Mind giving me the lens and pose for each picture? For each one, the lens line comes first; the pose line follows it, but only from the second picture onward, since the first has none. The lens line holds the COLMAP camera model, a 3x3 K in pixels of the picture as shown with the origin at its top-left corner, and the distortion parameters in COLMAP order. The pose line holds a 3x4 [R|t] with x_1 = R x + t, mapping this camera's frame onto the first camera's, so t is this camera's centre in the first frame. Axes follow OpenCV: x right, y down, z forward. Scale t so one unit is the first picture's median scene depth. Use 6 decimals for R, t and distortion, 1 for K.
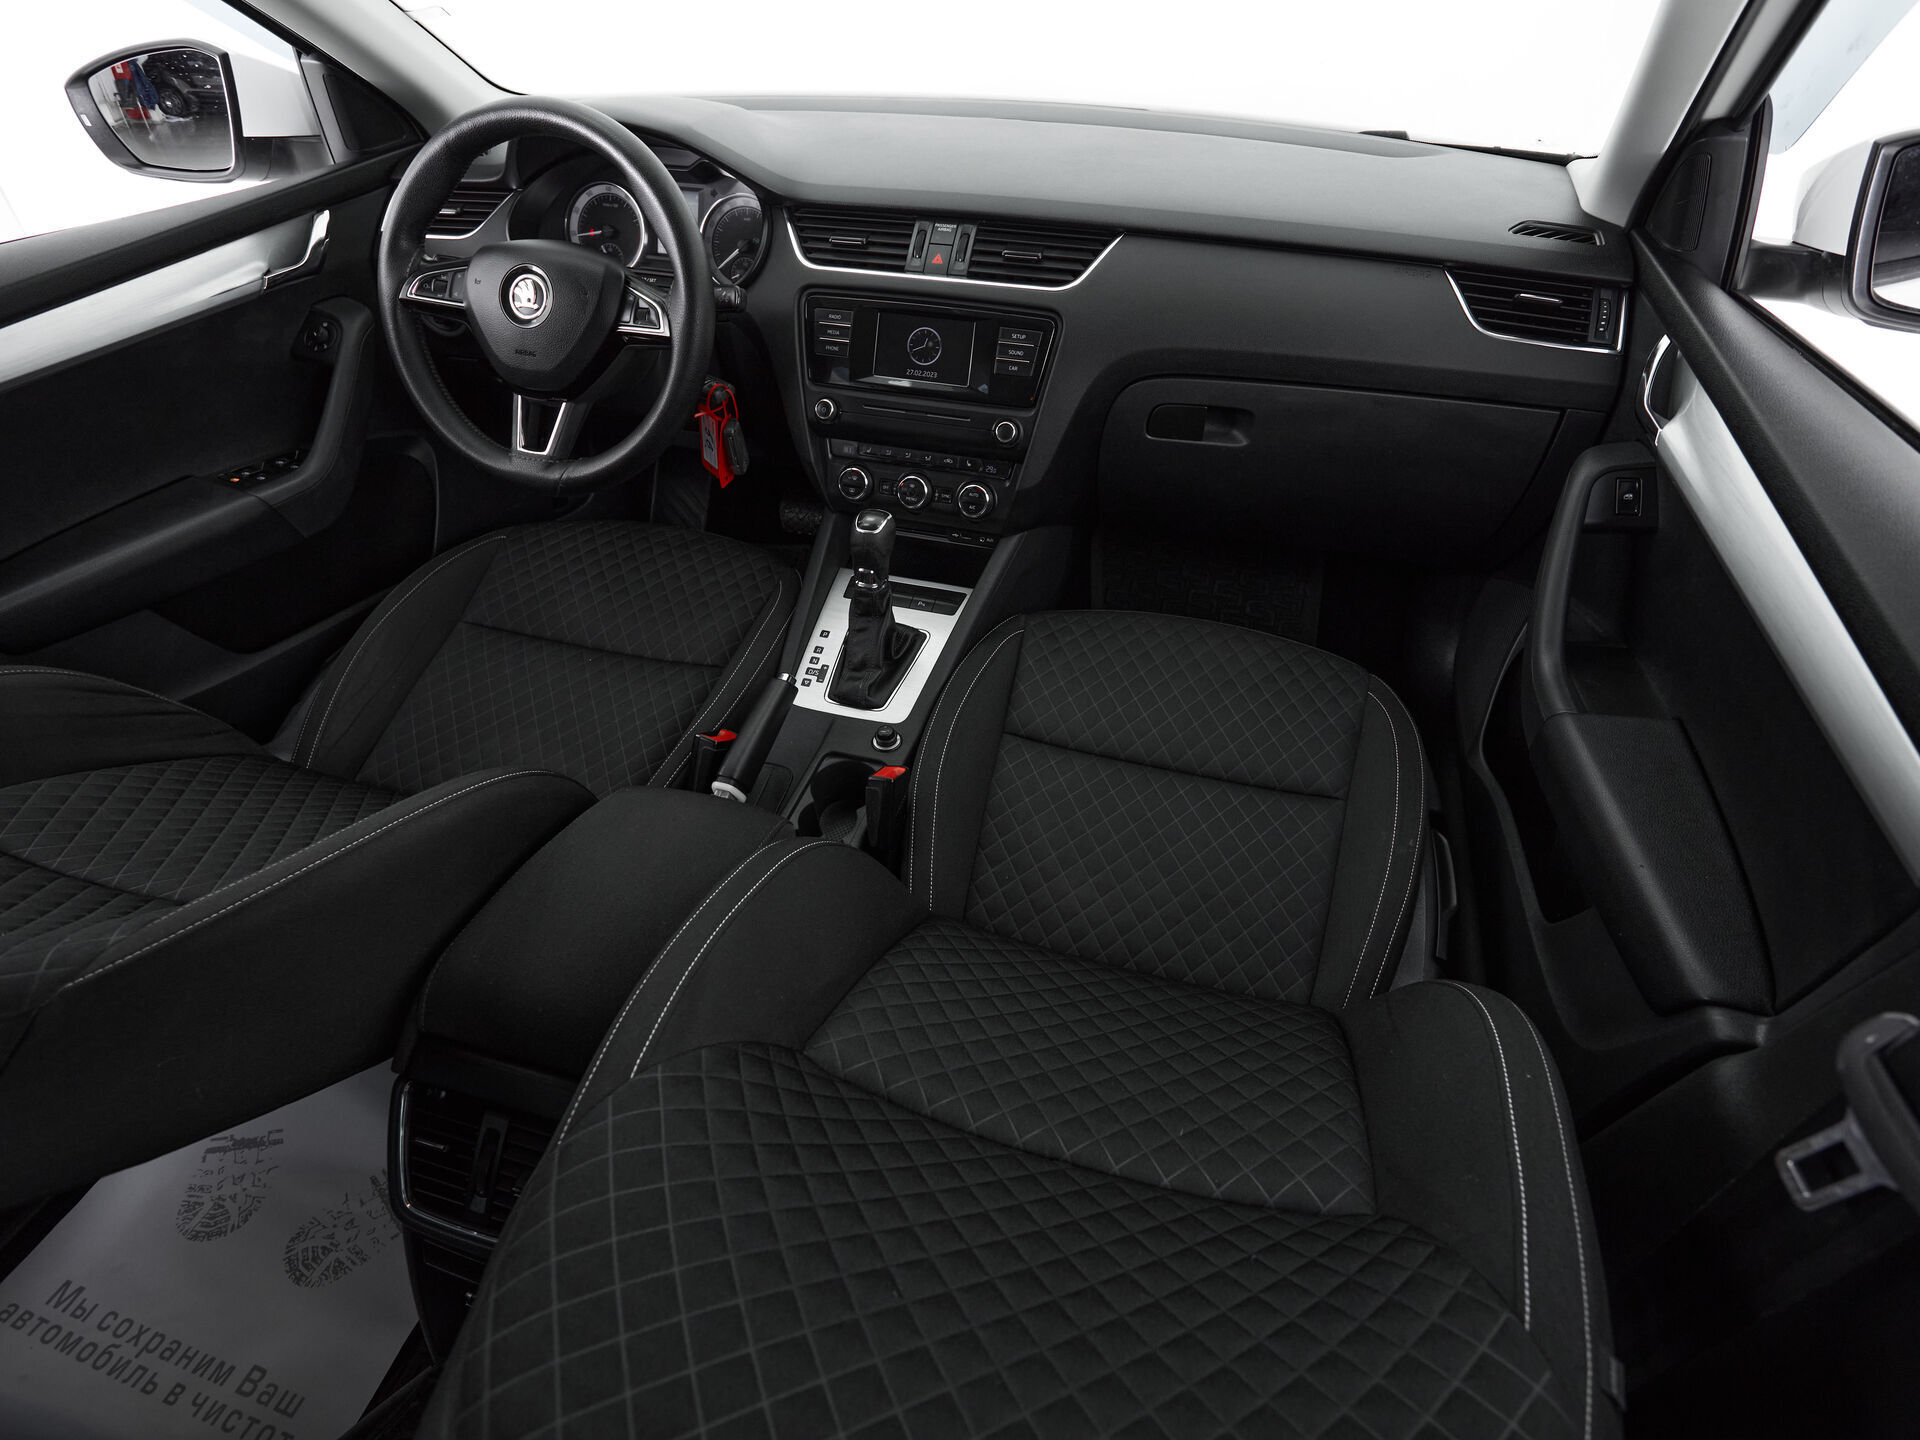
lens RADIAL K [[1018.7, 0, 979.8], [0, 1018.7, 722.4], [0, 0, 1]] dist [-0.015168, 0.001341]
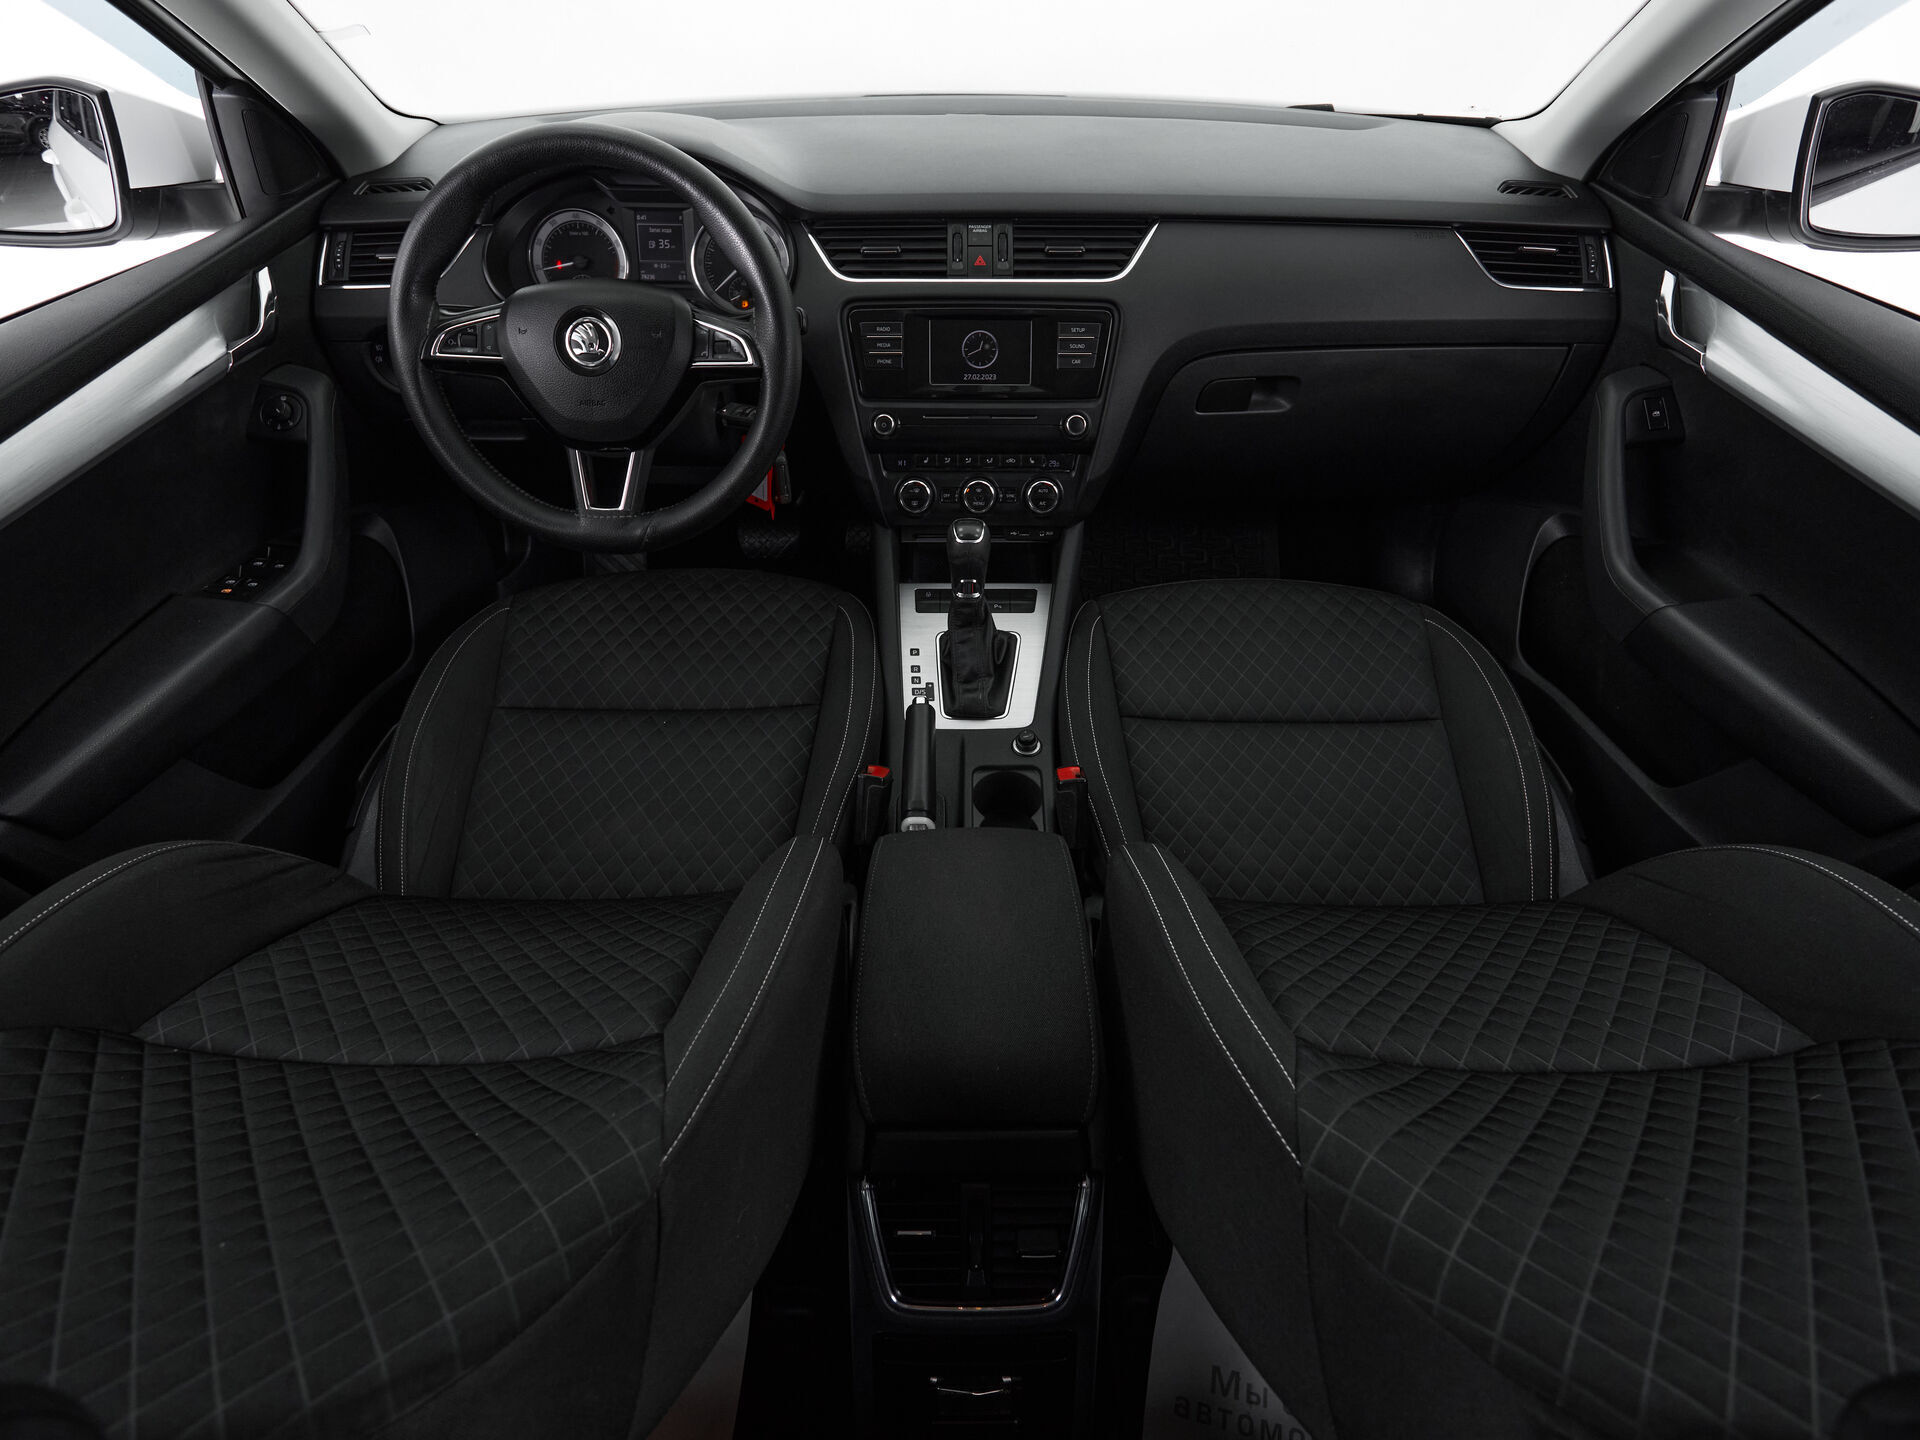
lens RADIAL K [[1018.7, 0, 973.5], [0, 1018.7, 726.5], [0, 0, 1]] dist [-0.015168, 0.001341]
pose [[0.960222, -0.184949, 0.209206, -0.343238], [0.181230, 0.982745, 0.036981, -0.046074], [-0.212436, 0.002405, 0.977172, 0.030183]]
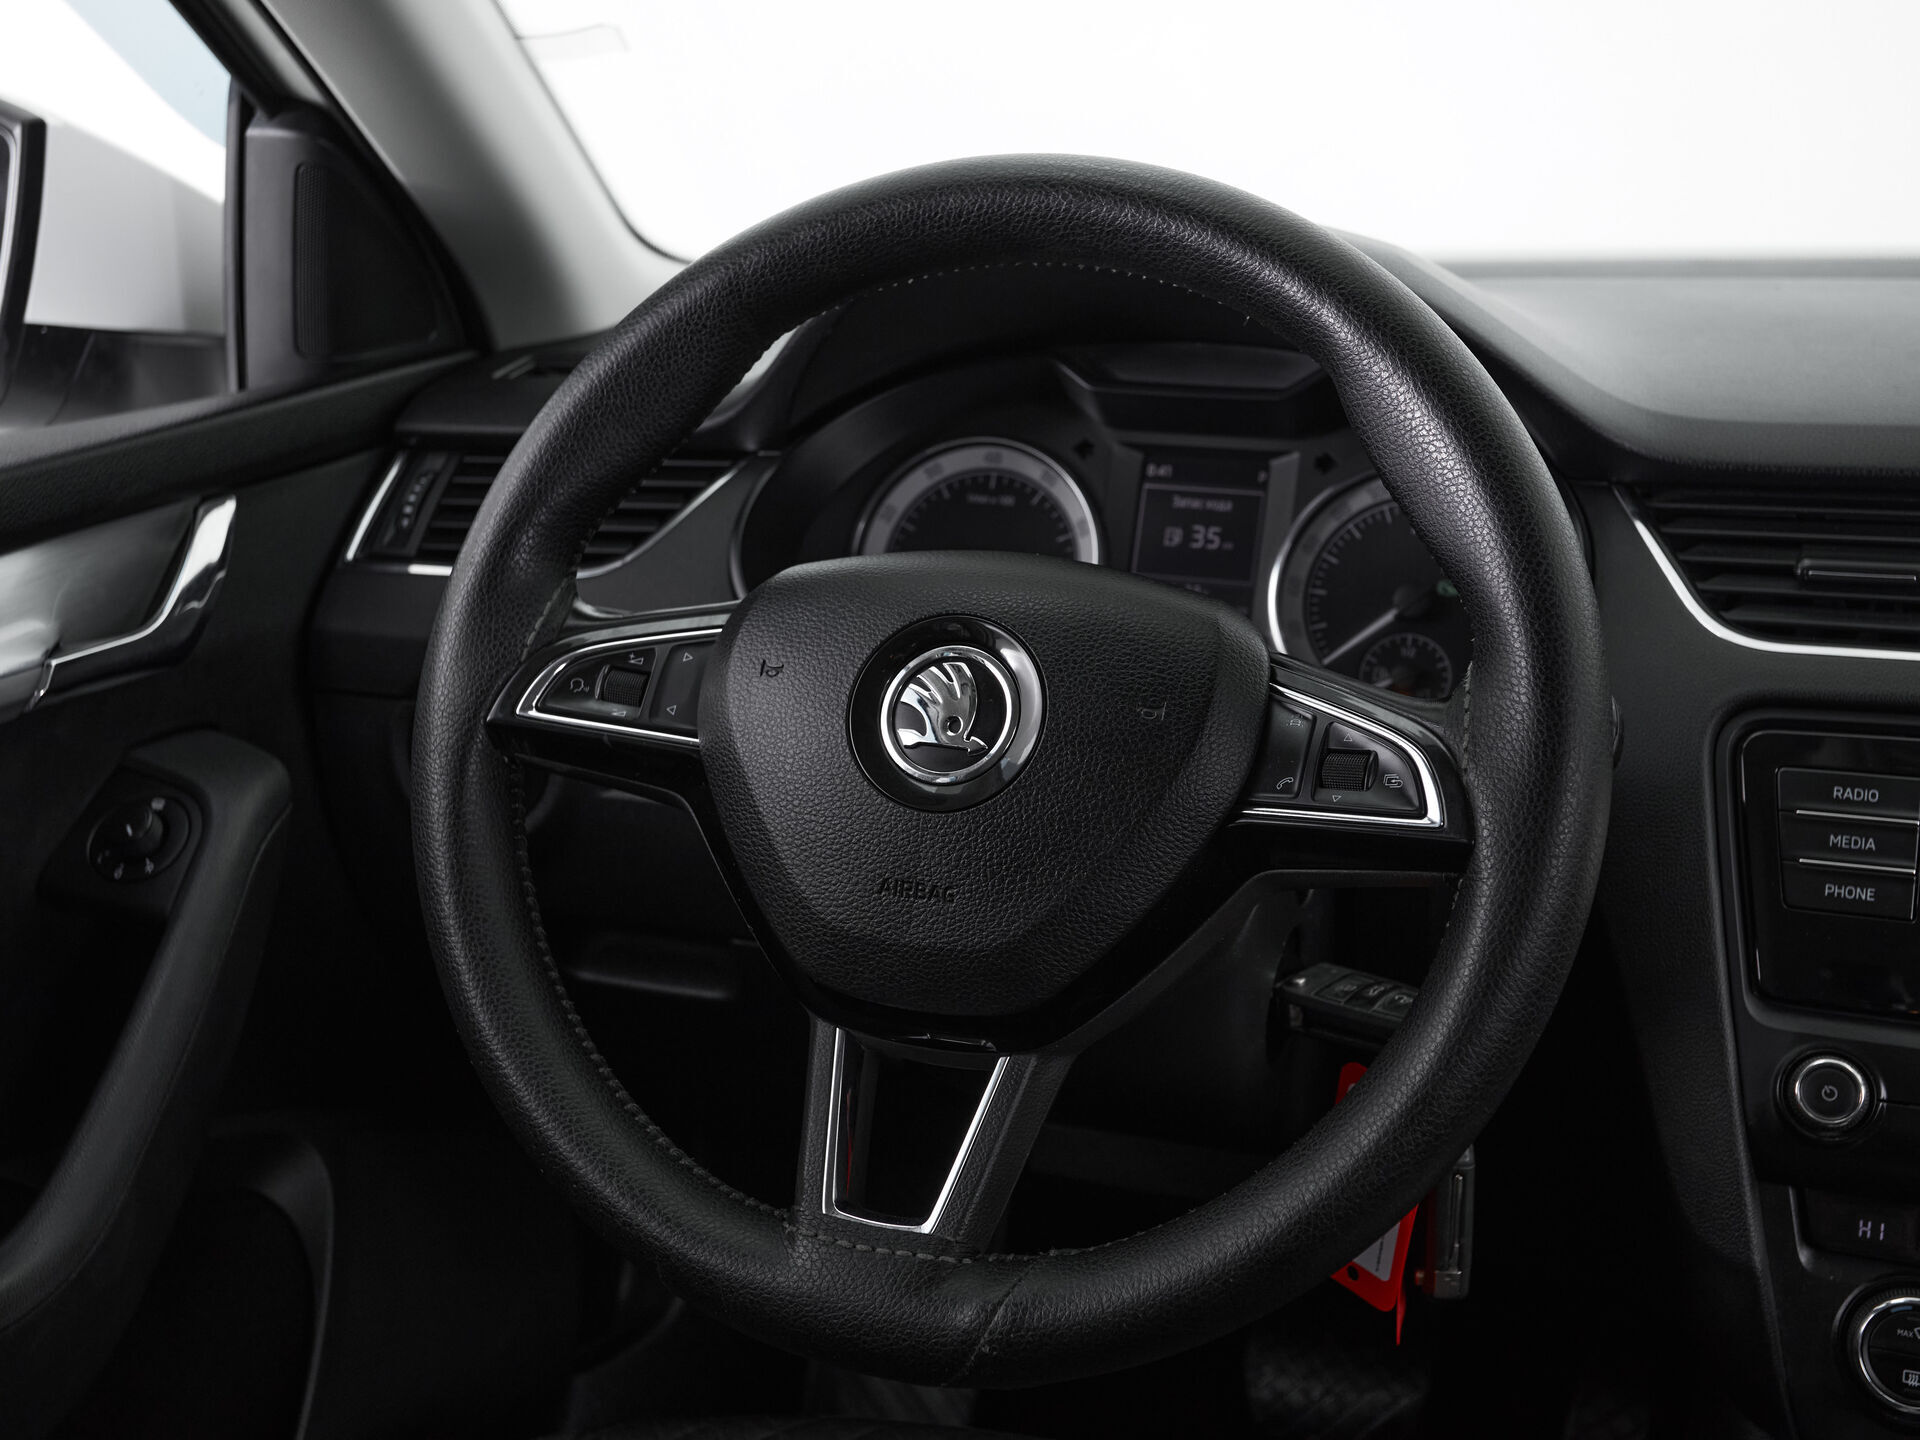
lens RADIAL K [[2353.3, 0, 942.4], [0, 2353.3, 709.4], [0, 0, 1]] dist [0.036137, 0.000000]
pose [[0.996228, 0.003161, -0.086712, -0.360894], [-0.039857, 0.904341, -0.424945, -0.117236], [0.077075, 0.426798, 0.901057, 0.347919]]
